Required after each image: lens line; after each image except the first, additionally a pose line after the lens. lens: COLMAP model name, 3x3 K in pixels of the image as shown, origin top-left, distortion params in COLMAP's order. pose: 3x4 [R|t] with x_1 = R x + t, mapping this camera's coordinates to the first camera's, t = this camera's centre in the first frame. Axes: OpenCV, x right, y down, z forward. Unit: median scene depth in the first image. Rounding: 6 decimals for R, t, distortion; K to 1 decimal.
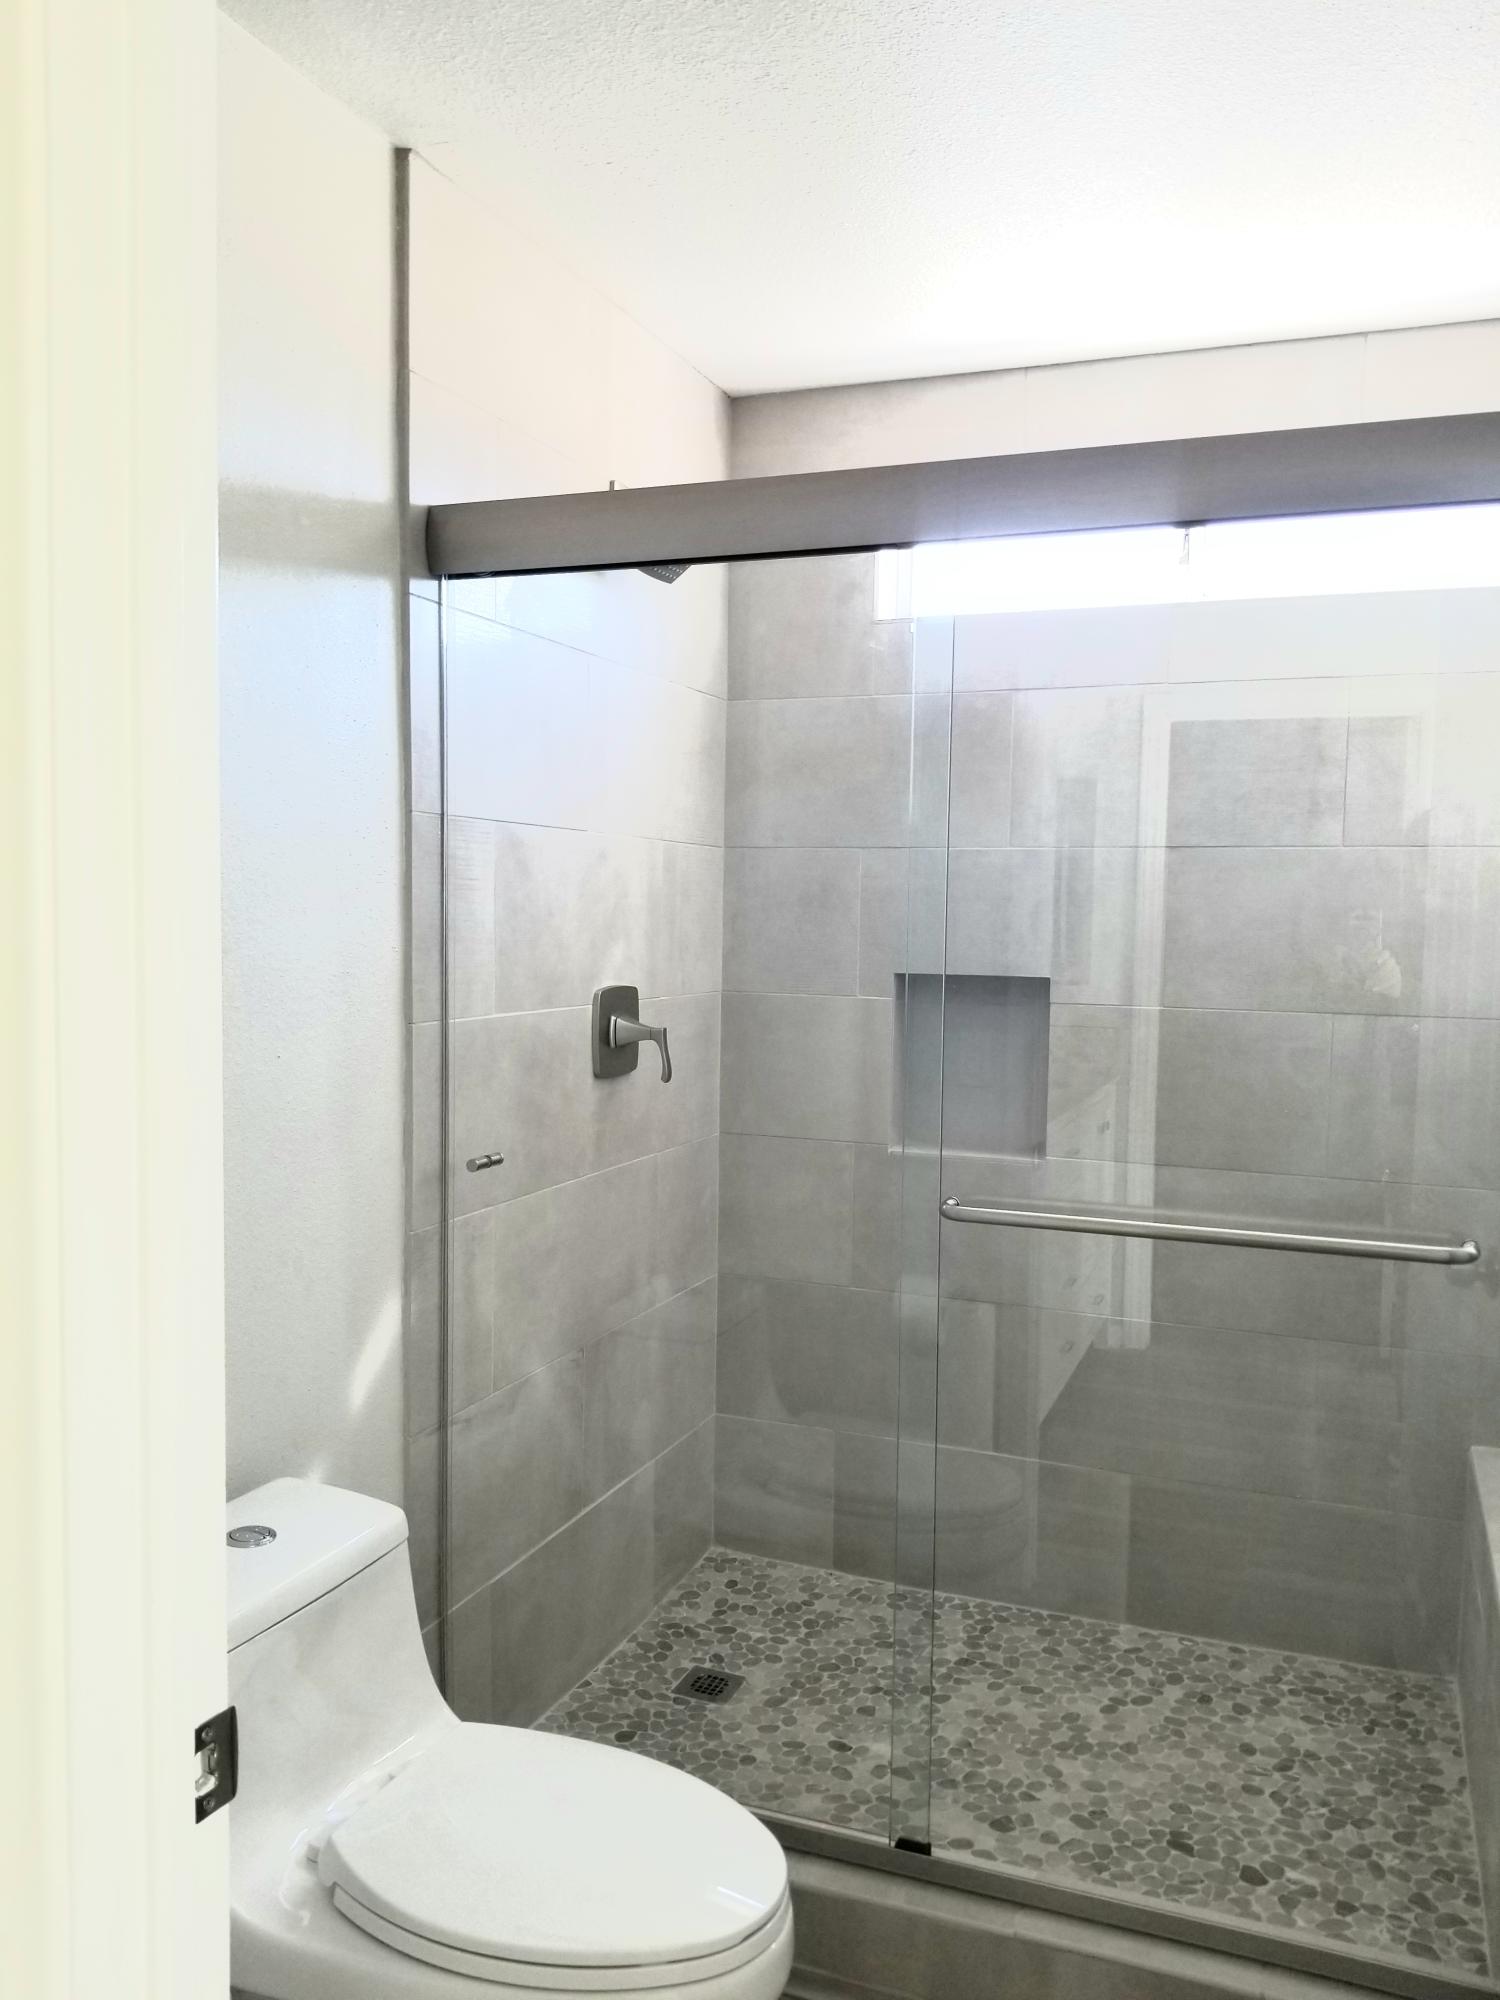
lens RADIAL K [[1553.9, 0, 783.4], [0, 1553.9, 1033.3], [0, 0, 1]] dist [0.030298, -0.038470]
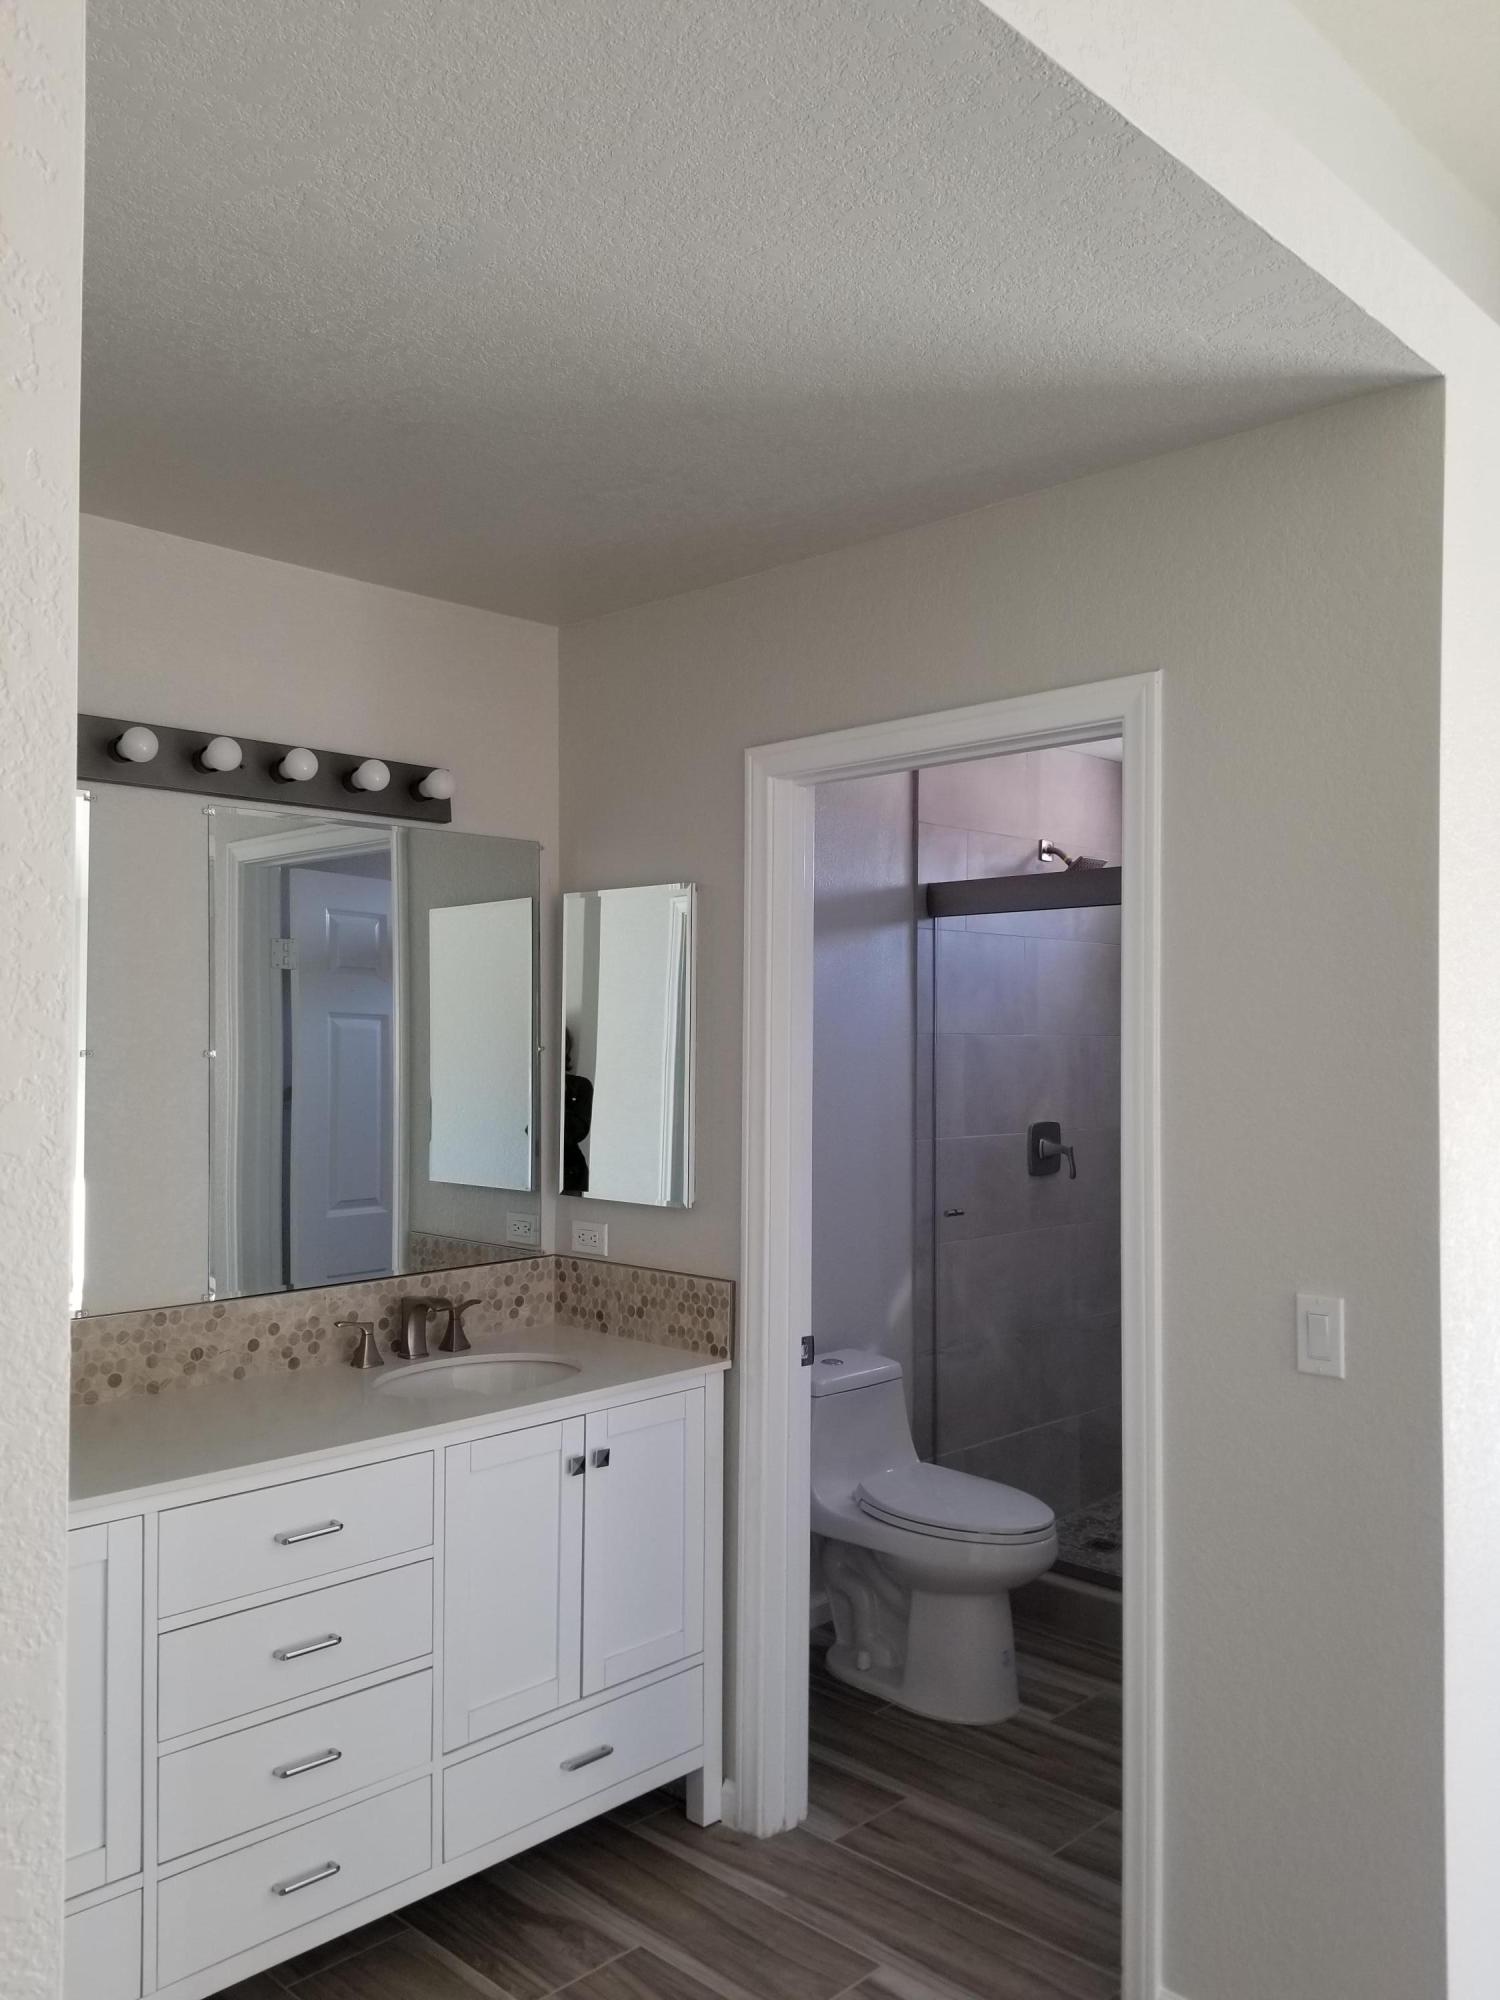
lens RADIAL K [[1553.9, 0, 804.1], [0, 1553.9, 1026.1], [0, 0, 1]] dist [0.030298, -0.038470]
pose [[0.926382, -0.019321, -0.376090, 0.313943], [-0.015844, 0.995799, -0.090184, 0.024727], [0.376252, 0.089504, 0.922184, -0.748847]]
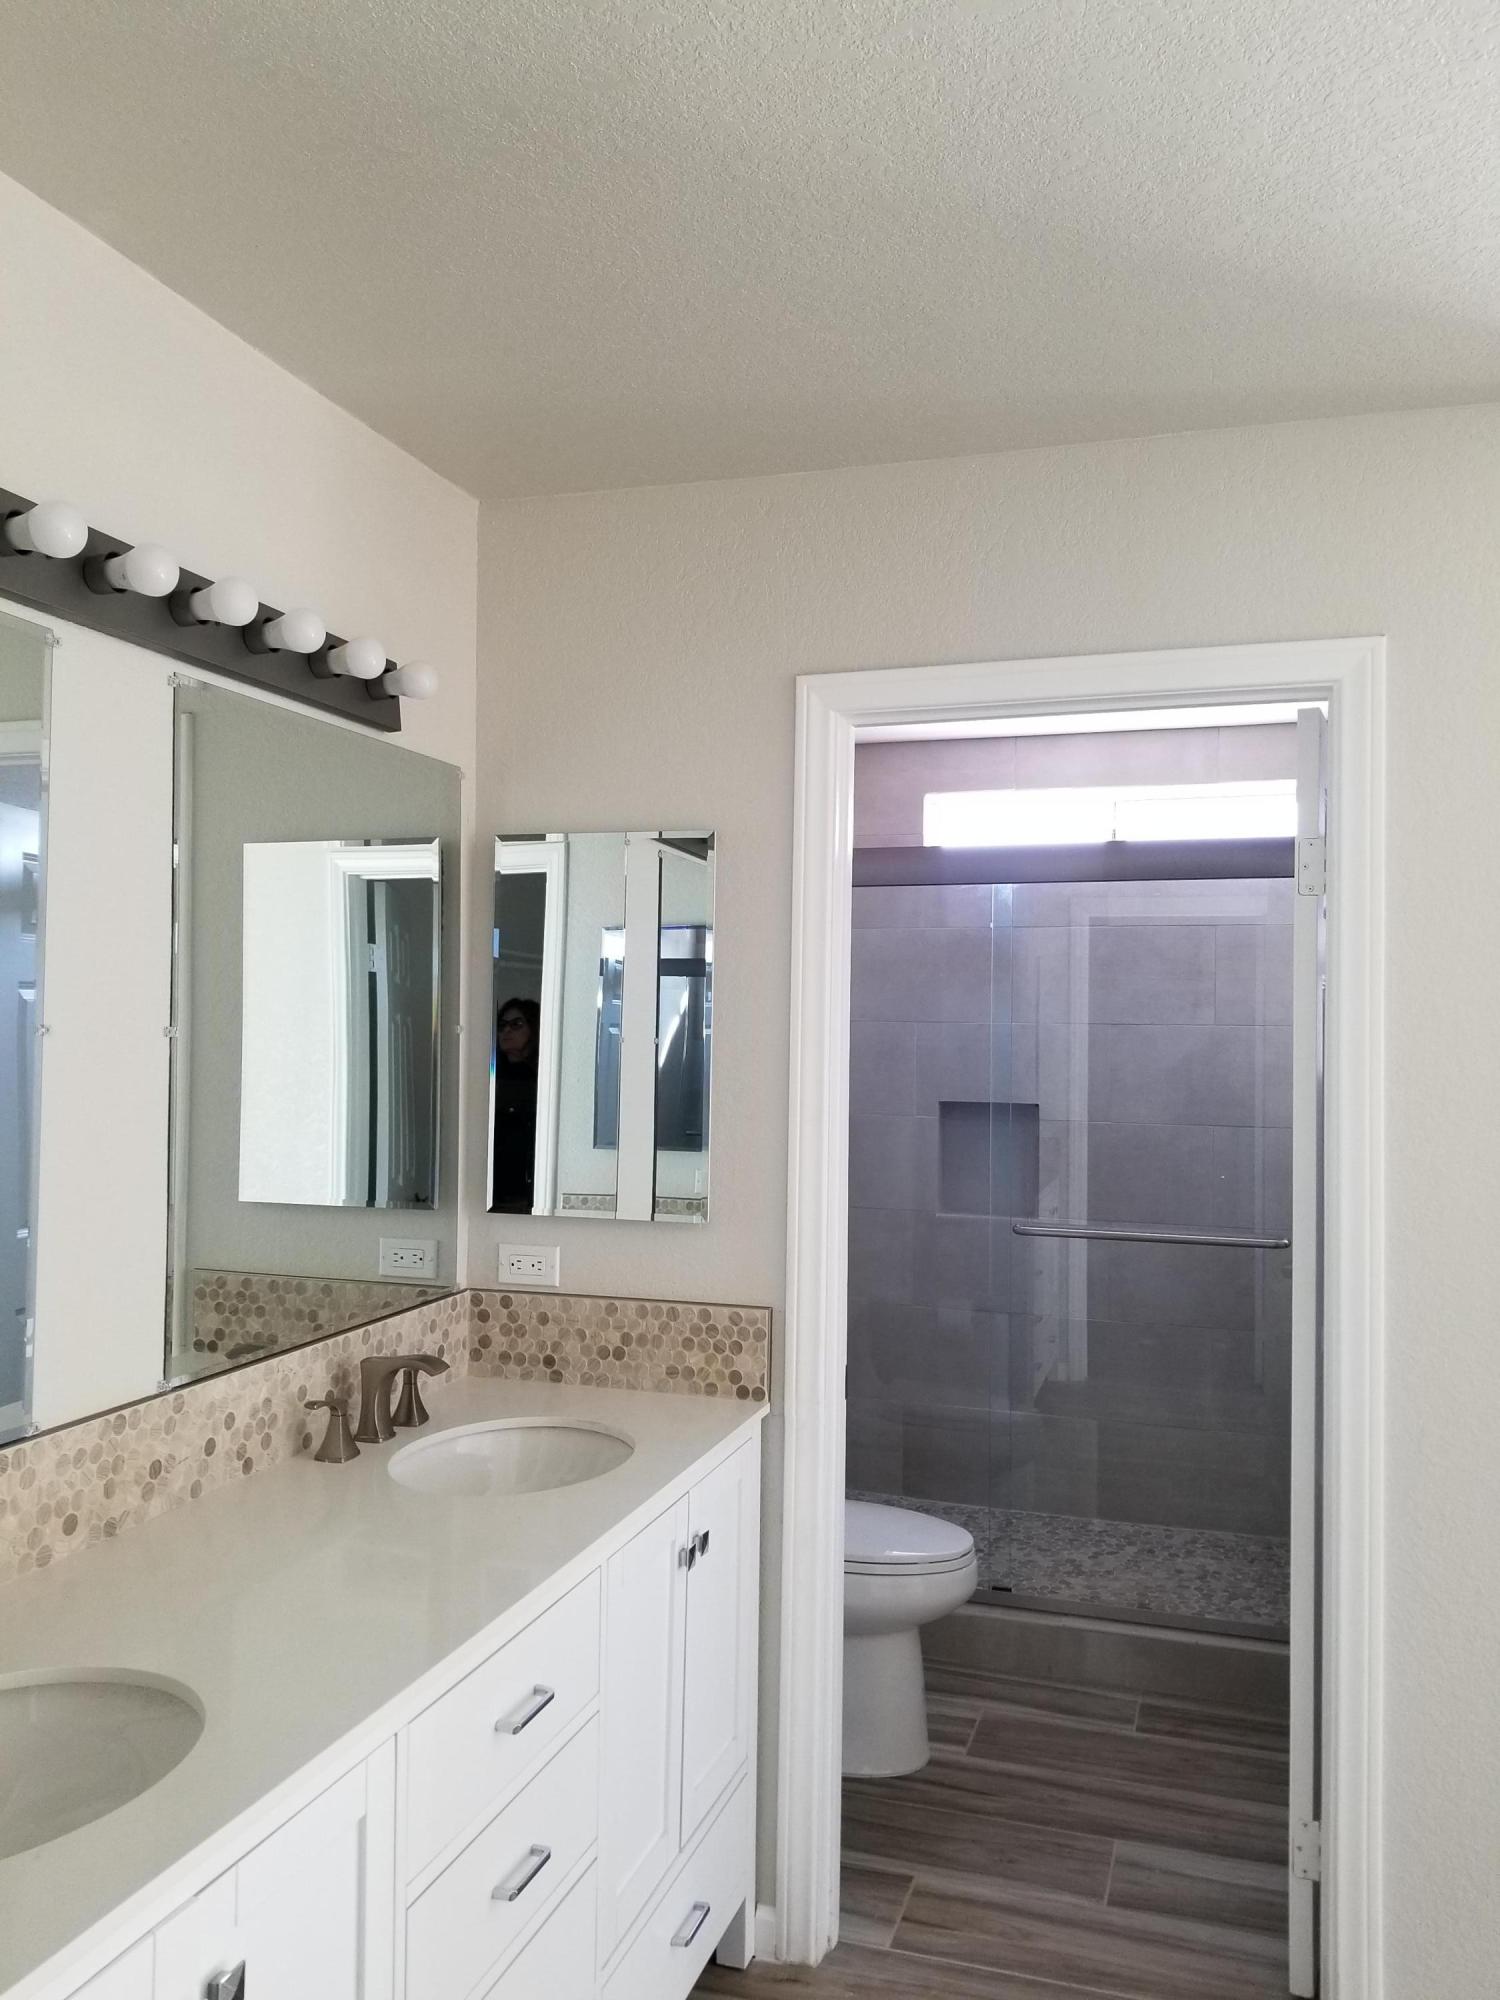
lens RADIAL K [[1553.9, 0, 765.9], [0, 1553.9, 1011.1], [0, 0, 1]] dist [0.030298, -0.038470]
pose [[0.998025, -0.006006, 0.062530, -0.238282], [0.011704, 0.995768, -0.091151, 0.014154], [-0.061717, 0.091703, 0.993872, -0.666568]]
